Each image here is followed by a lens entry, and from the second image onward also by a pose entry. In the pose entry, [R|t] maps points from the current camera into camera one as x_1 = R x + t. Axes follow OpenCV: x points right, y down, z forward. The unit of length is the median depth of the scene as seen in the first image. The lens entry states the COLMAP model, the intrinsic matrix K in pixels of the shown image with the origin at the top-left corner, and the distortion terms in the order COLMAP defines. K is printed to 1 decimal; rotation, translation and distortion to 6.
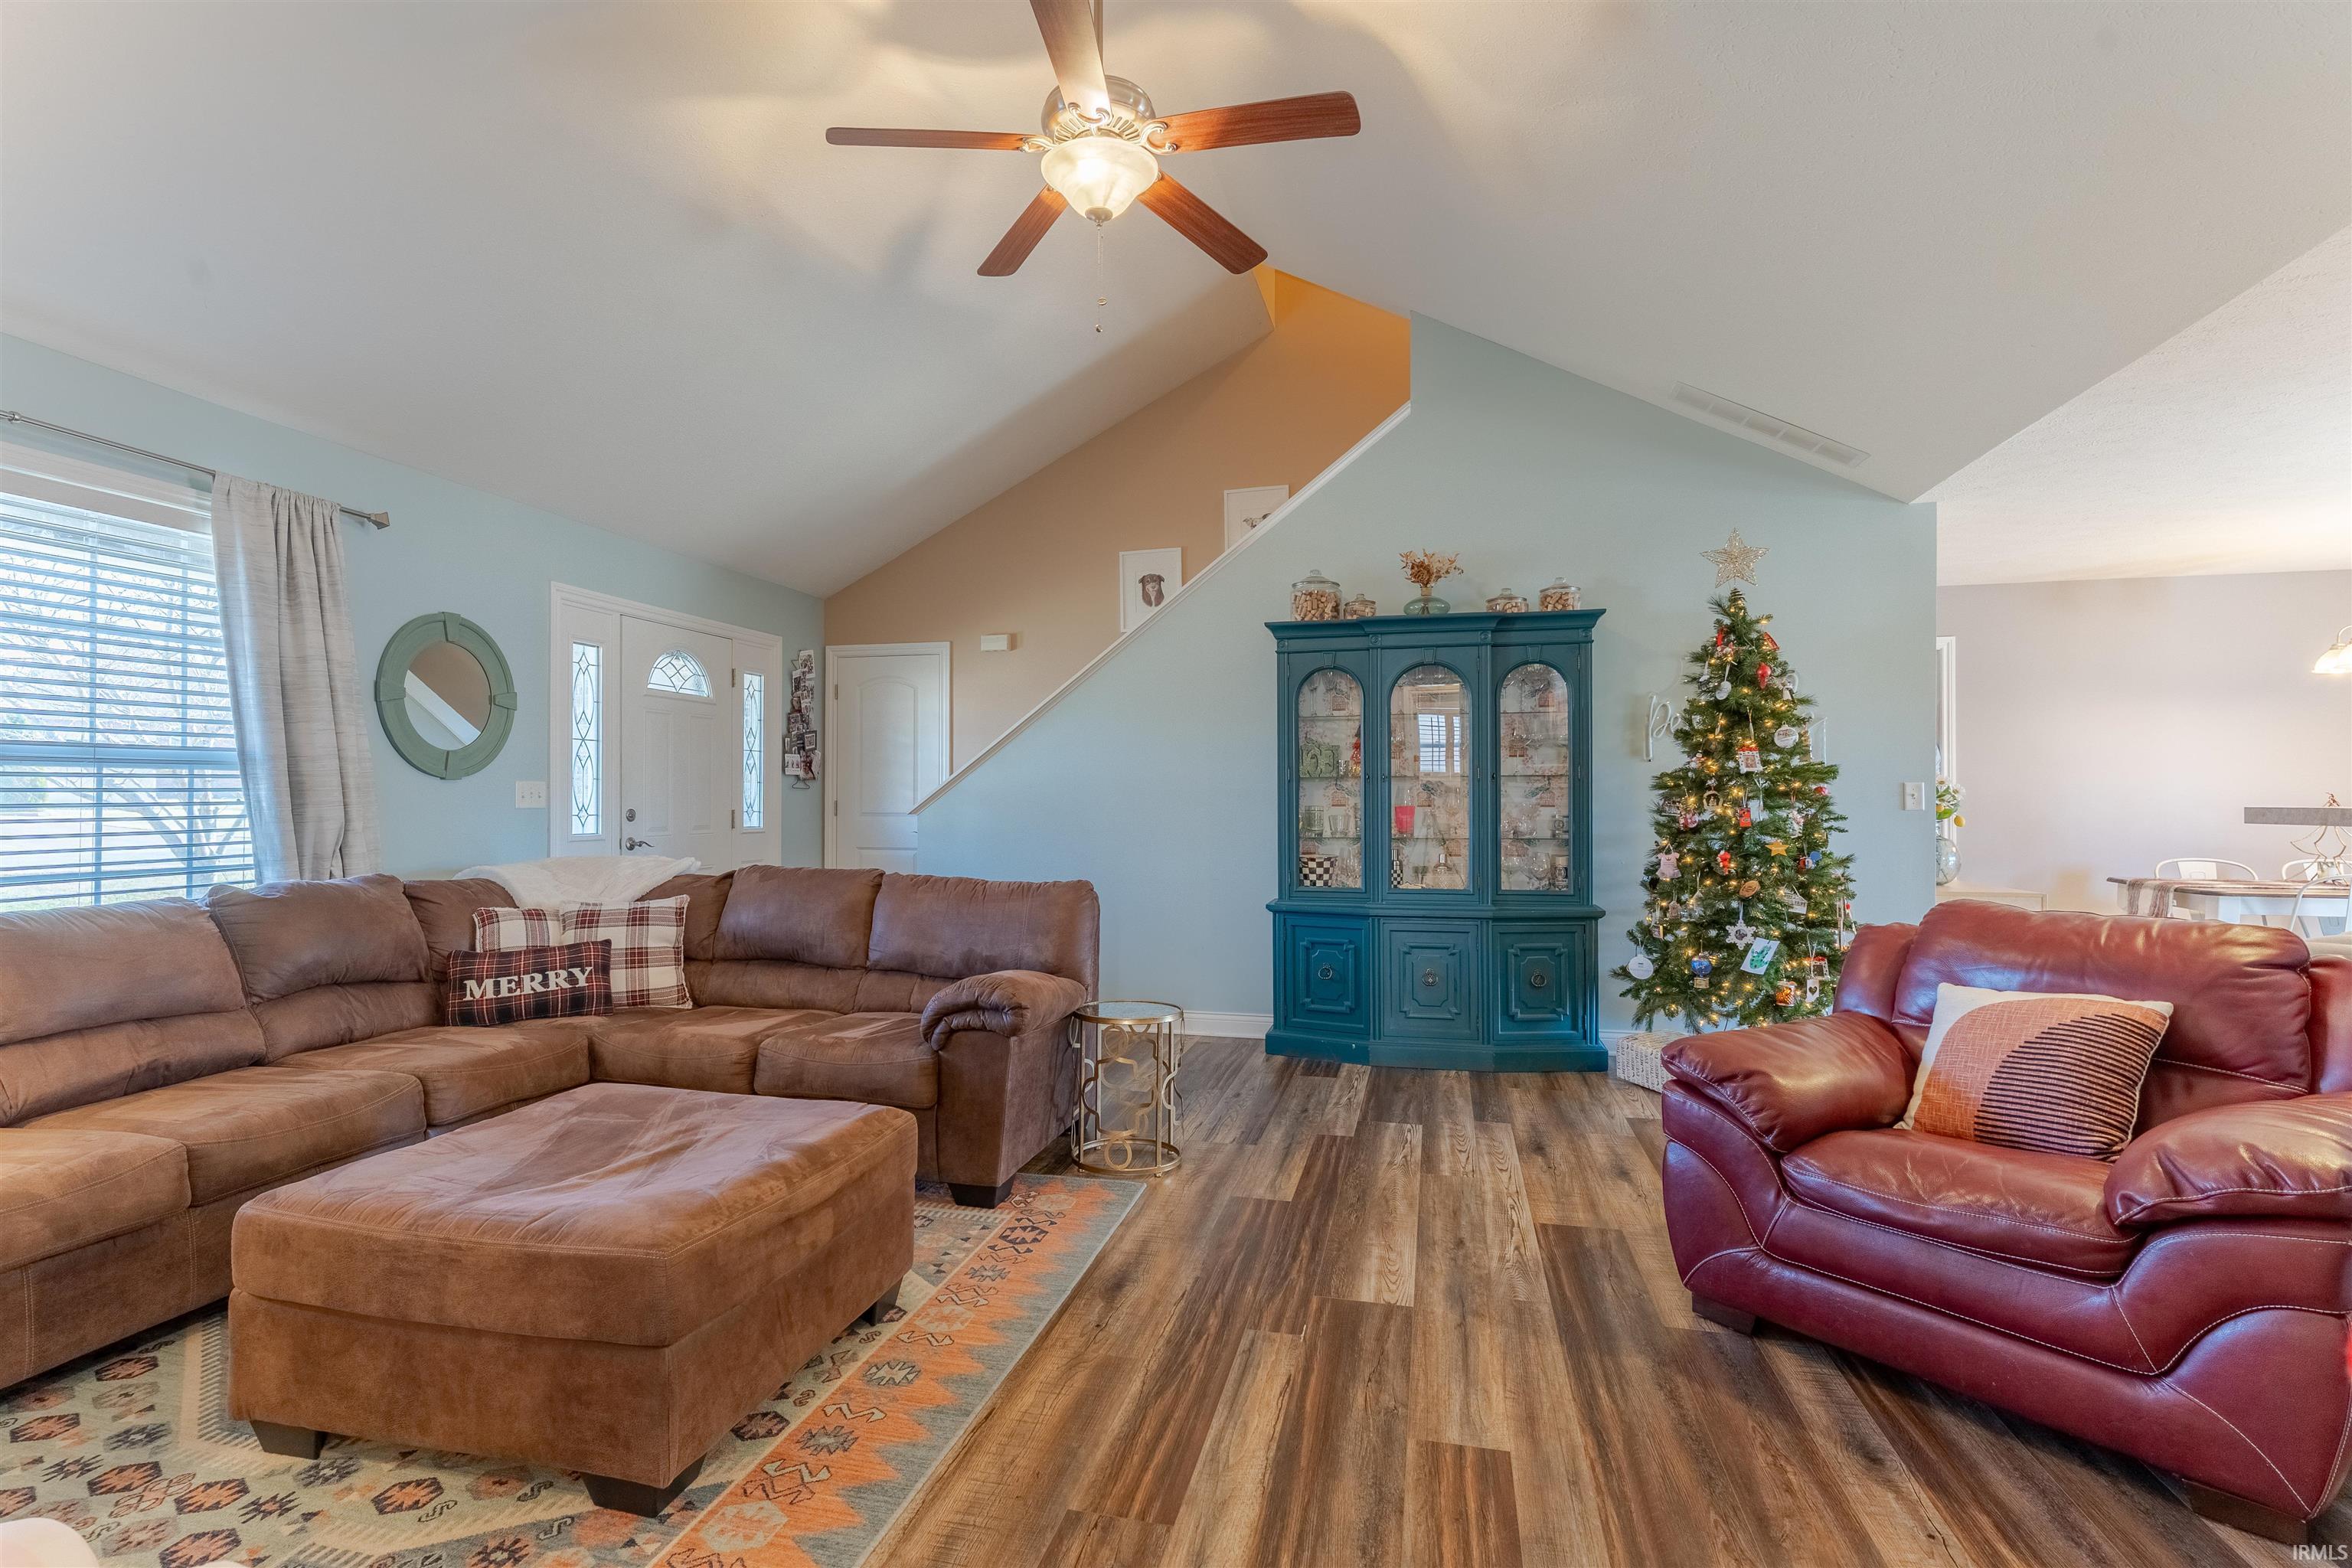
lens RADIAL K [[1148.7, 0, 1170.5], [0, 1148.7, 781.9], [0, 0, 1]] dist [0.002771, 0.001108]
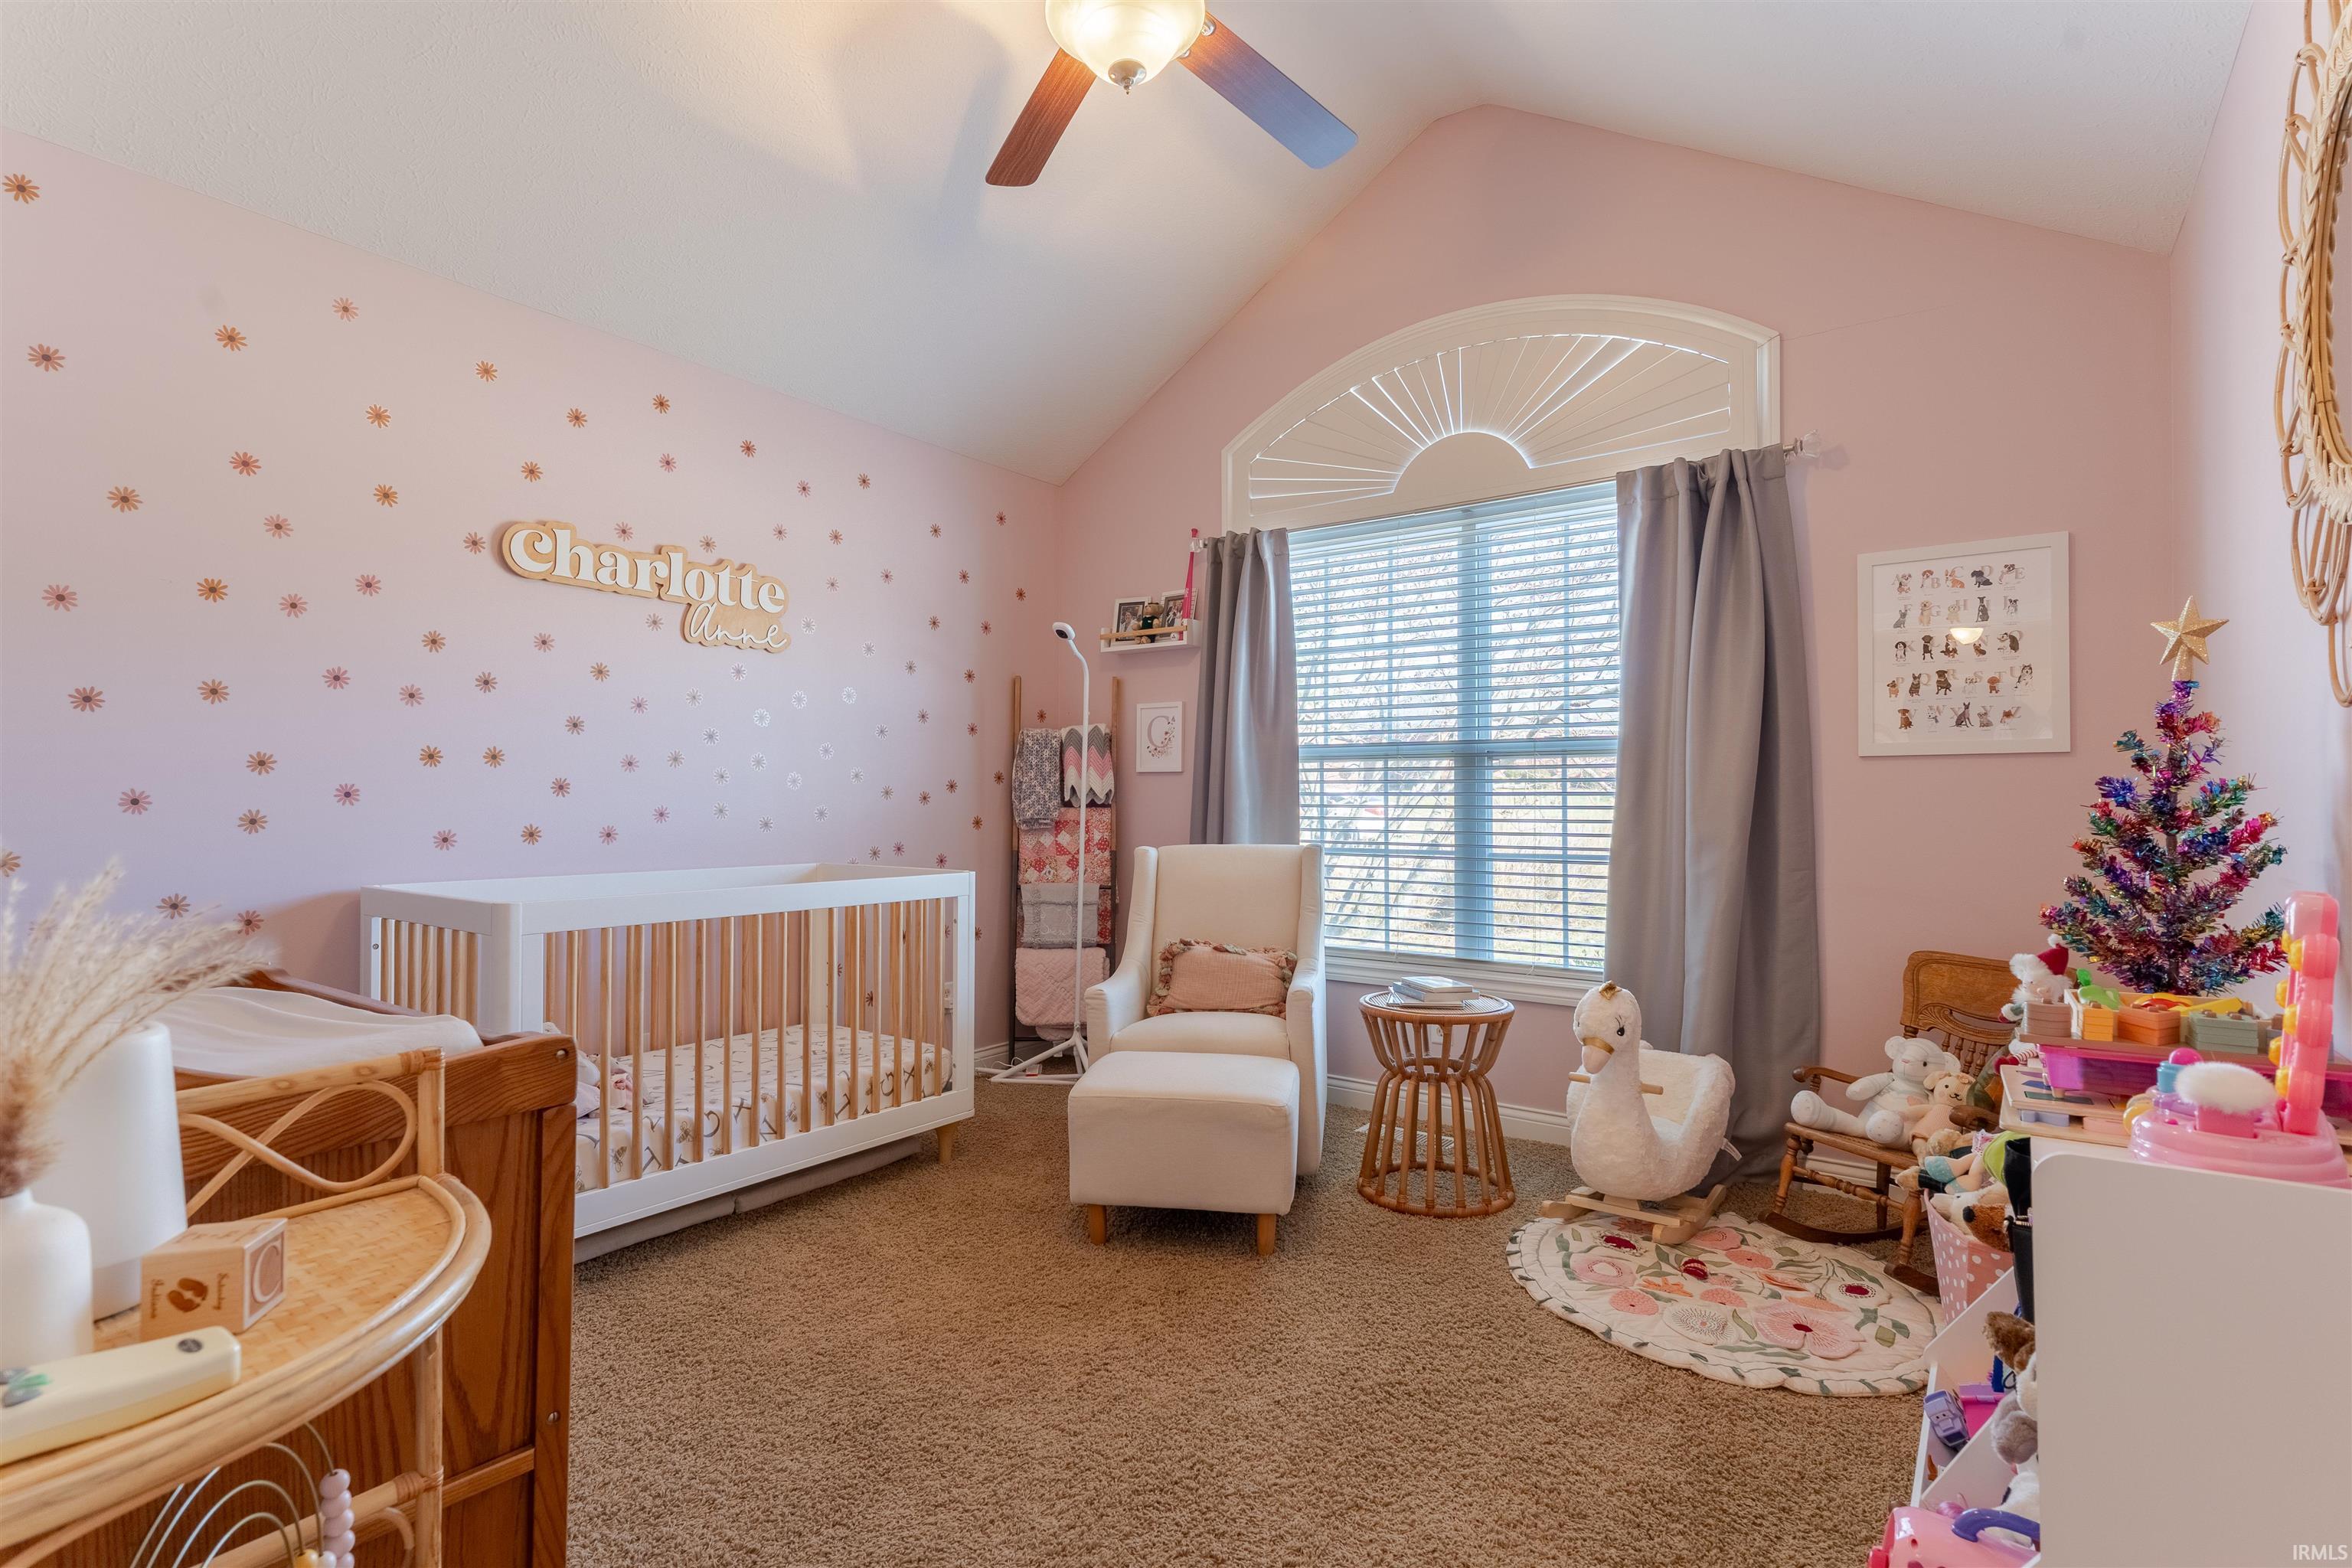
lens RADIAL K [[1148.7, 0, 1170.5], [0, 1148.7, 781.9], [0, 0, 1]] dist [0.002771, 0.001108]
pose [[-0.392297, -0.006452, -0.919816, 0.214567], [0.009015, 0.999900, -0.010858, 0.016933], [0.919795, -0.012551, -0.392199, 1.083779]]
